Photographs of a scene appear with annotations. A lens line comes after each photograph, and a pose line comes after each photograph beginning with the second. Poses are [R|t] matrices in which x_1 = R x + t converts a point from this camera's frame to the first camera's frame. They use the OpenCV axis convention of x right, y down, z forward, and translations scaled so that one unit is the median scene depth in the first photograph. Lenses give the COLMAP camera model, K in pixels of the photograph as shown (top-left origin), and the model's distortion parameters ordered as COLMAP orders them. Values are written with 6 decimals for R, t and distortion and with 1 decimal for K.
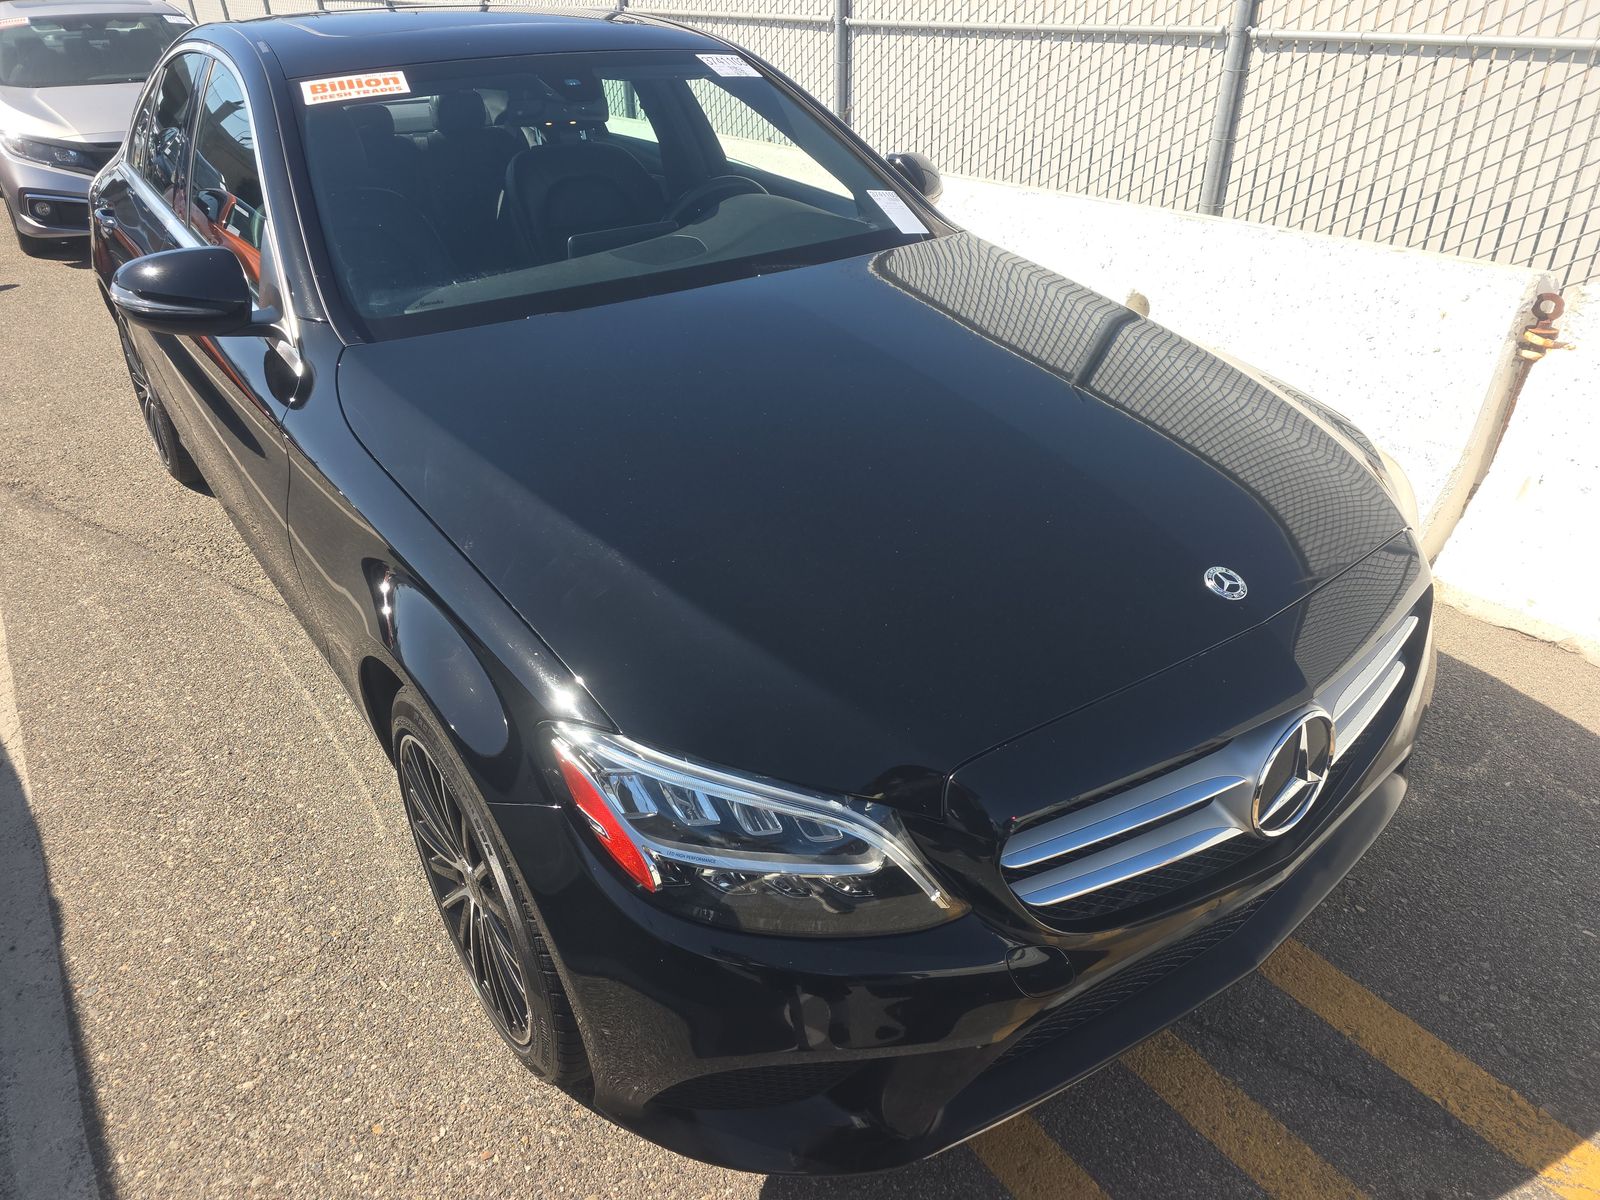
lens RADIAL K [[1085.0, 0, 776.8], [0, 1085.0, 584.6], [0, 0, 1]] dist [0.037272, -0.032977]
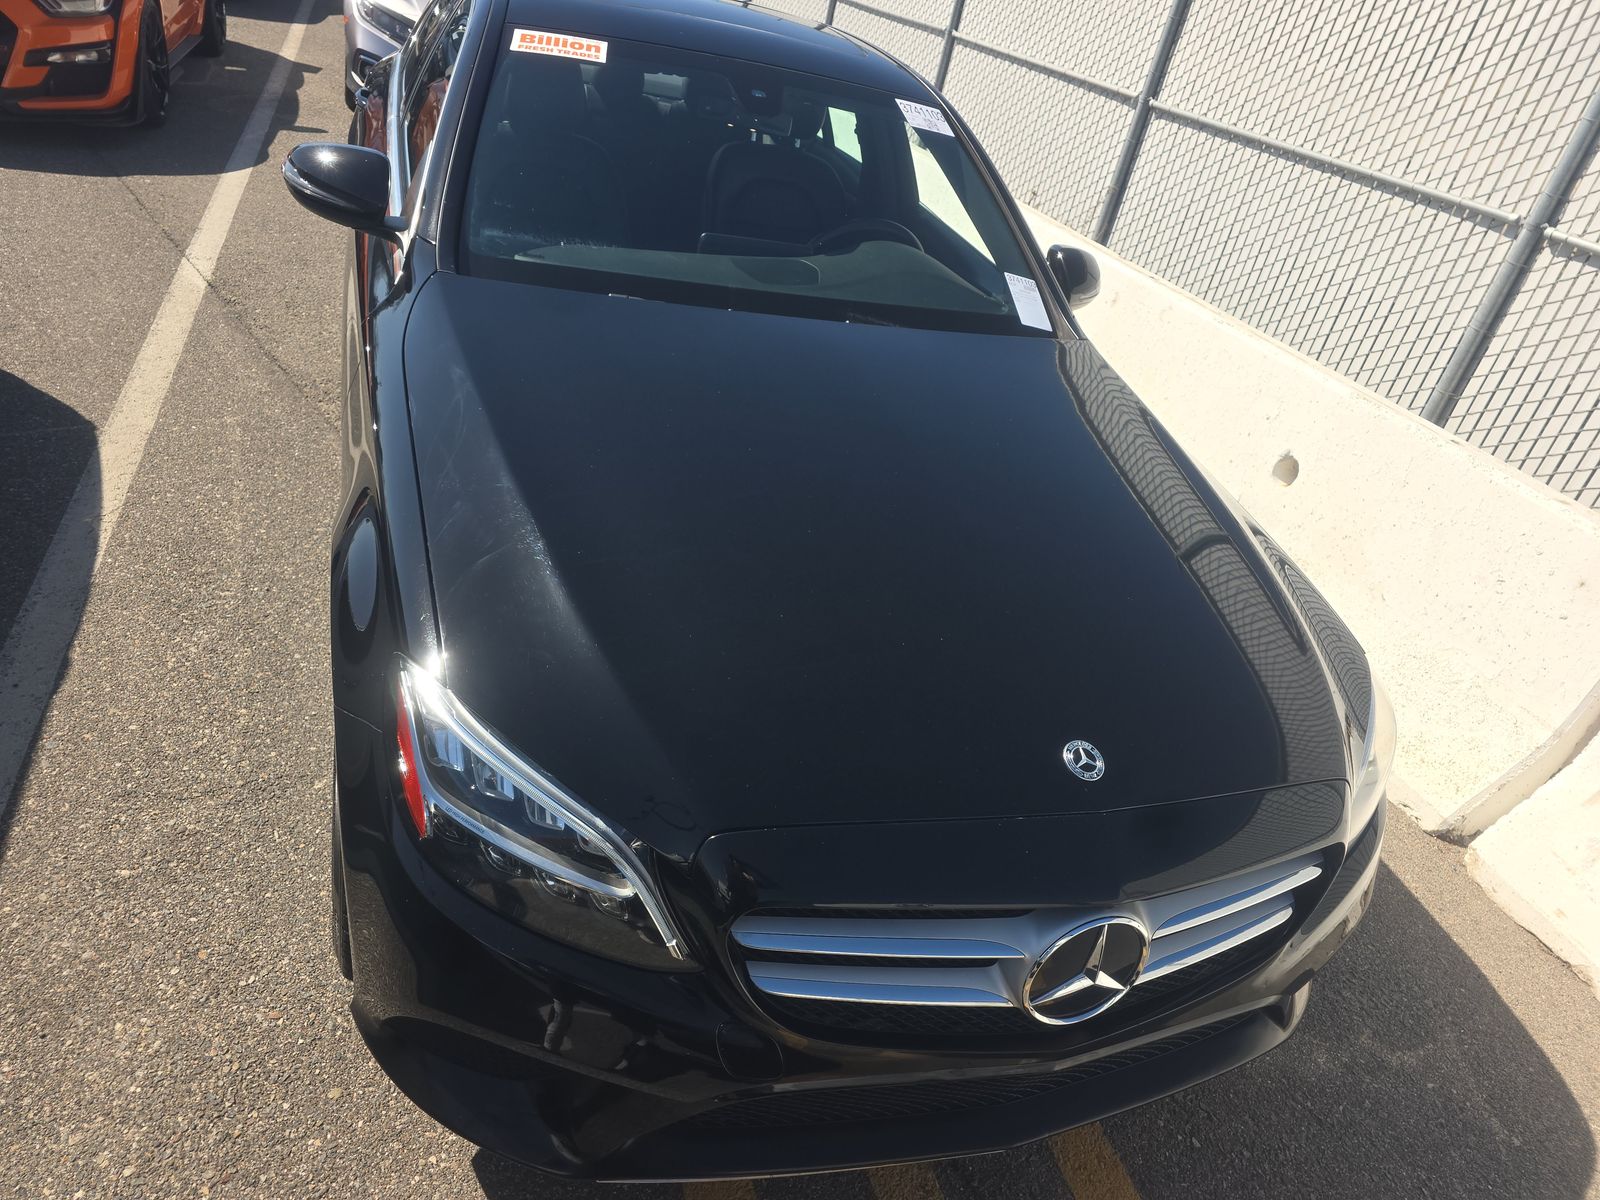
lens RADIAL K [[1085.0, 0, 778.6], [0, 1085.0, 576.9], [0, 0, 1]] dist [0.037272, -0.032977]
pose [[0.929880, 0.332436, -0.157510, 0.144162], [-0.334671, 0.942247, 0.012906, -0.043612], [0.152704, 0.040713, 0.987433, -0.007289]]
